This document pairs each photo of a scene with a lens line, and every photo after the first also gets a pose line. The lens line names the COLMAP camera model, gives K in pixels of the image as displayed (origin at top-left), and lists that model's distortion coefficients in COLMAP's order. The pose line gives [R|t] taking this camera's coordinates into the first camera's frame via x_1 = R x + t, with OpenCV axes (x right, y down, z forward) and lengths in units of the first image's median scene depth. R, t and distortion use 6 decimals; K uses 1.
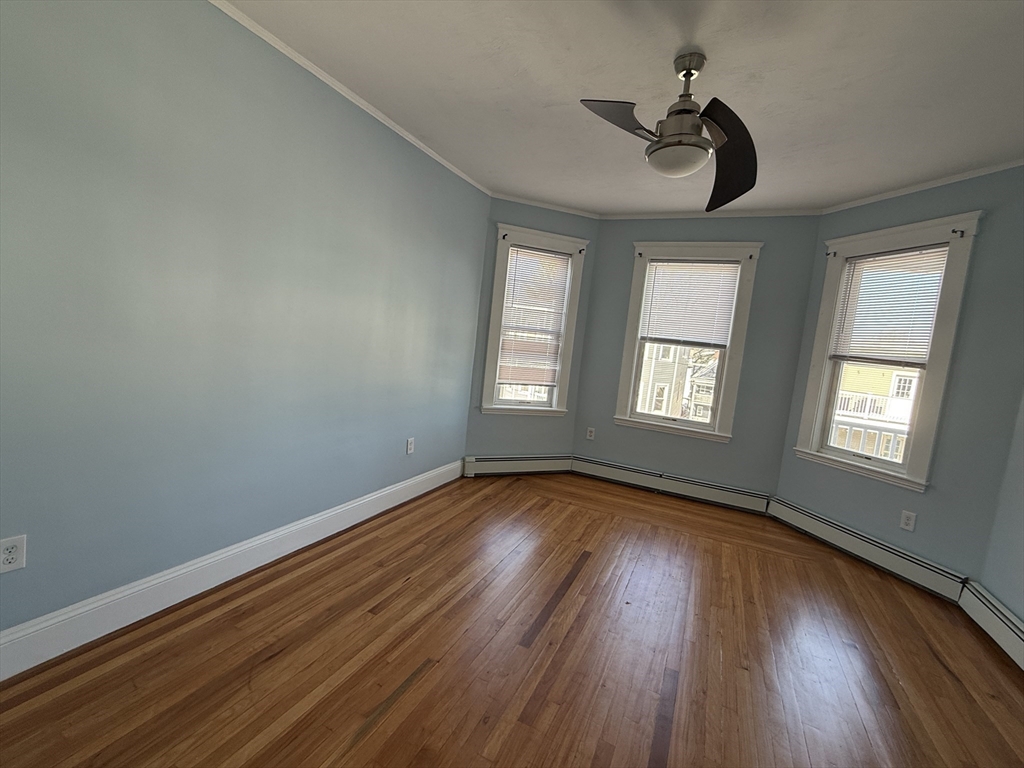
lens RADIAL K [[443.0, 0, 511.2], [0, 443.0, 386.6], [0, 0, 1]] dist [0.005239, -0.000989]
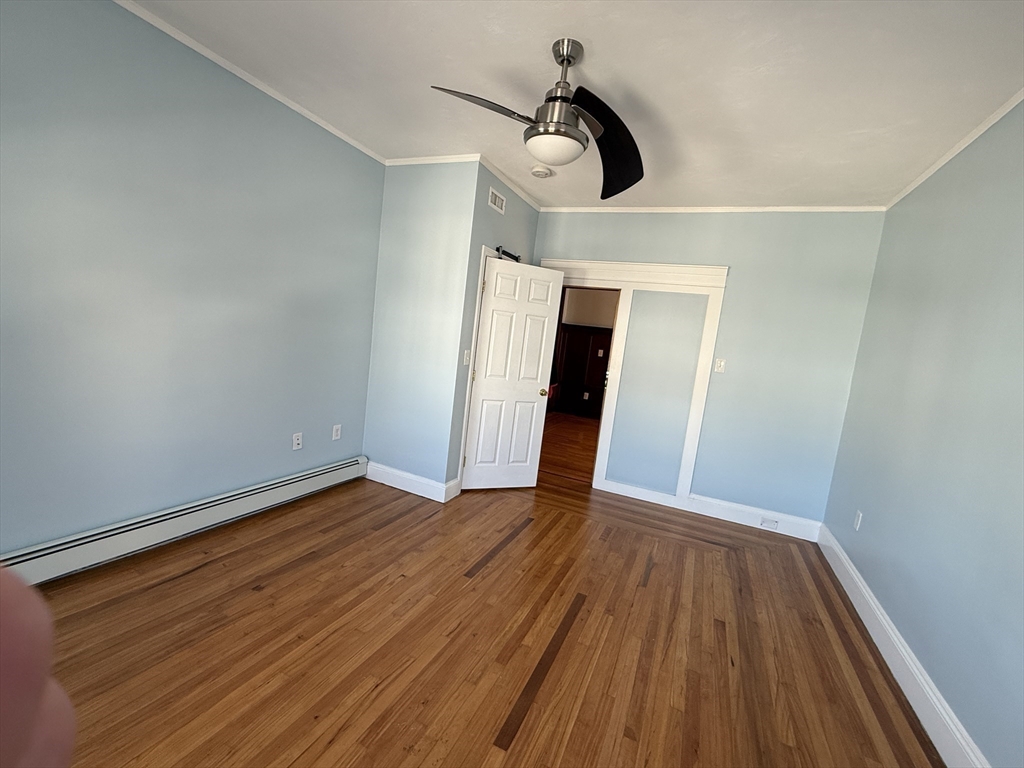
lens RADIAL K [[443.0, 0, 505.8], [0, 443.0, 386.3], [0, 0, 1]] dist [0.005239, -0.000989]
pose [[-0.976483, -0.212665, -0.035431, 0.368458], [-0.215201, 0.951481, 0.219936, -0.180693], [-0.013061, 0.222389, -0.974871, 1.891853]]
